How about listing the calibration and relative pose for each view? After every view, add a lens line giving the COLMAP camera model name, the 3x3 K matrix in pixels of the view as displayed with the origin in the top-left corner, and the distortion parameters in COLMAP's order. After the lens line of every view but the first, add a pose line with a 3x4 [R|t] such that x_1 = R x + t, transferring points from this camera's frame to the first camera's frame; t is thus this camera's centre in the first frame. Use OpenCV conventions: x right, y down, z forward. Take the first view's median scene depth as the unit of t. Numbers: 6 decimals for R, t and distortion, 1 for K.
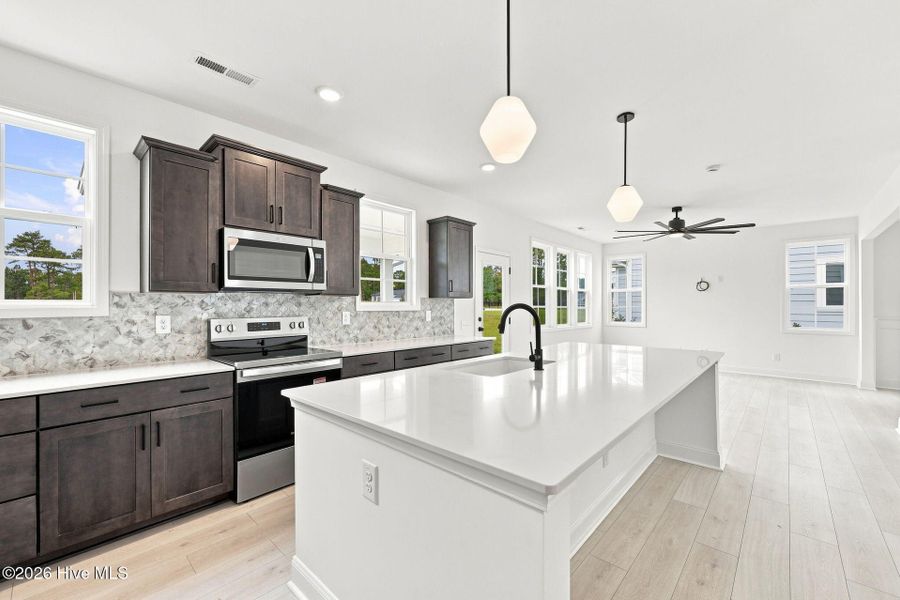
lens RADIAL K [[368.7, 0, 450.0], [0, 368.7, 300.0], [0, 0, 1]] dist [0.000971, 0.000005]
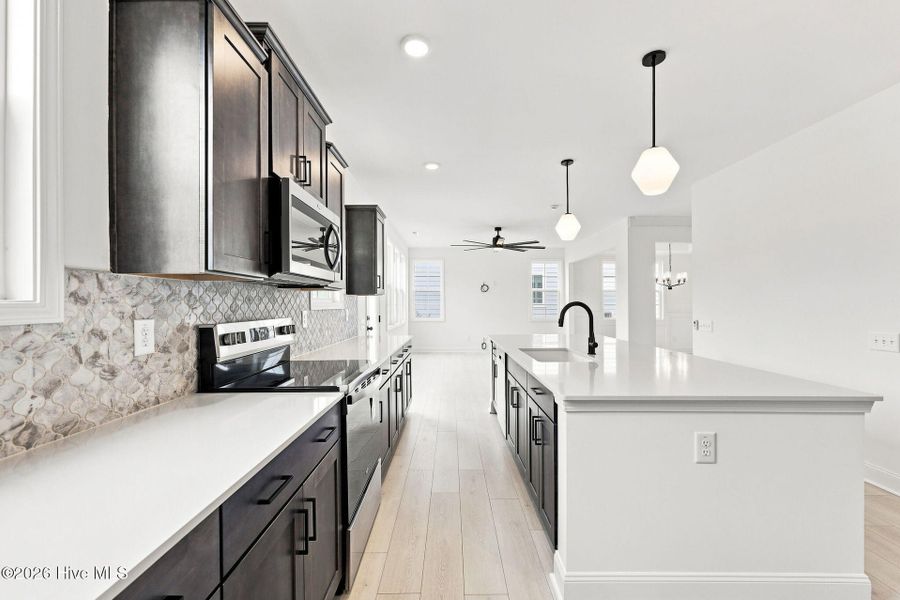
lens RADIAL K [[368.7, 0, 450.0], [0, 368.7, 300.0], [0, 0, 1]] dist [0.000971, 0.000005]
pose [[0.739158, 0.008109, 0.673483, -0.778718], [-0.010473, 0.999945, -0.000545, 0.010486], [-0.673450, -0.006651, 0.739202, 0.322350]]
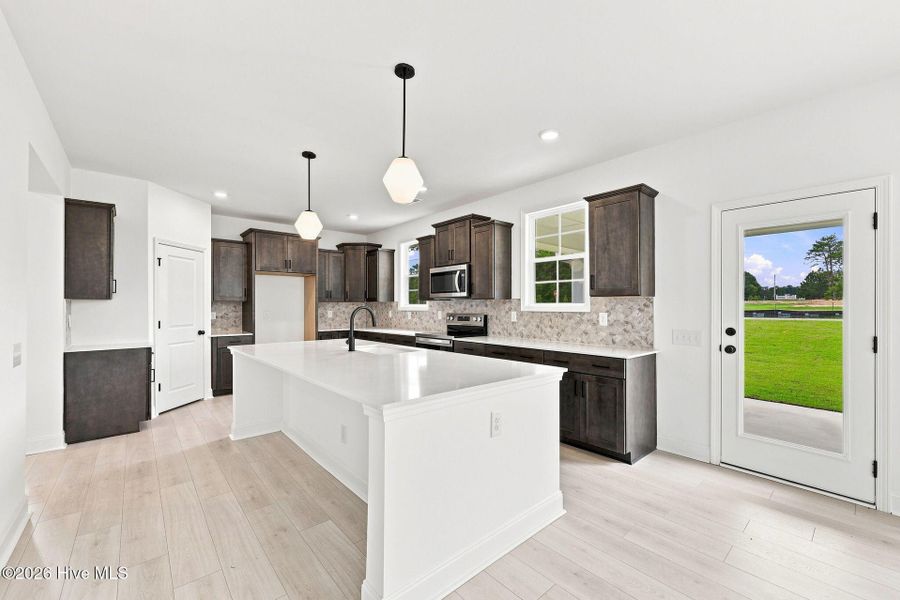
lens RADIAL K [[368.7, 0, 450.0], [0, 368.7, 300.0], [0, 0, 1]] dist [0.000971, 0.000005]
pose [[-0.118605, -0.014955, -0.992829, 1.332807], [0.015952, 0.999729, -0.016965, 0.014899], [0.992813, -0.017850, -0.118334, 1.269049]]
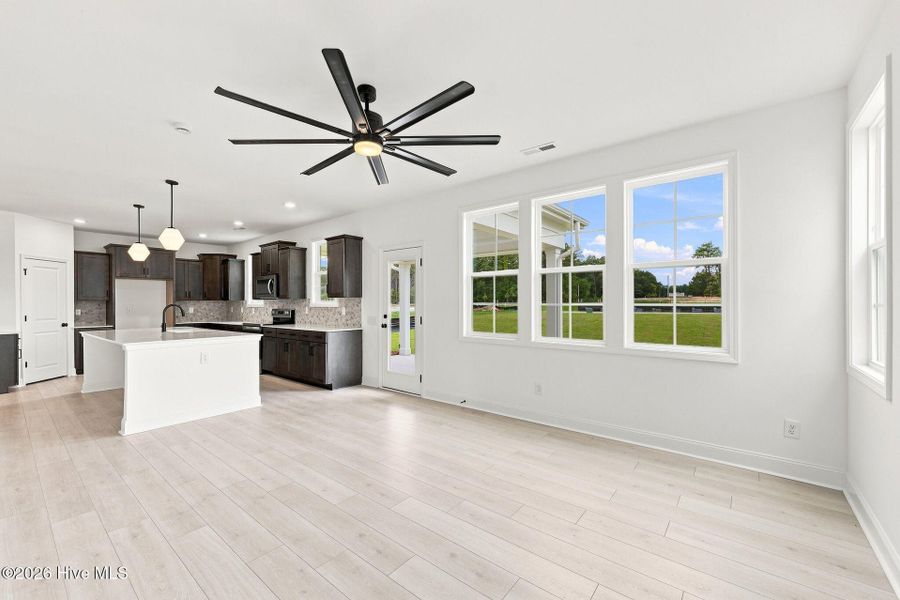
lens RADIAL K [[368.7, 0, 450.0], [0, 368.7, 300.0], [0, 0, 1]] dist [0.000971, 0.000005]
pose [[0.056288, -0.007706, -0.998385, 2.201412], [0.019894, 0.999780, -0.006595, 0.031798], [0.998216, -0.019490, 0.056429, 2.197915]]
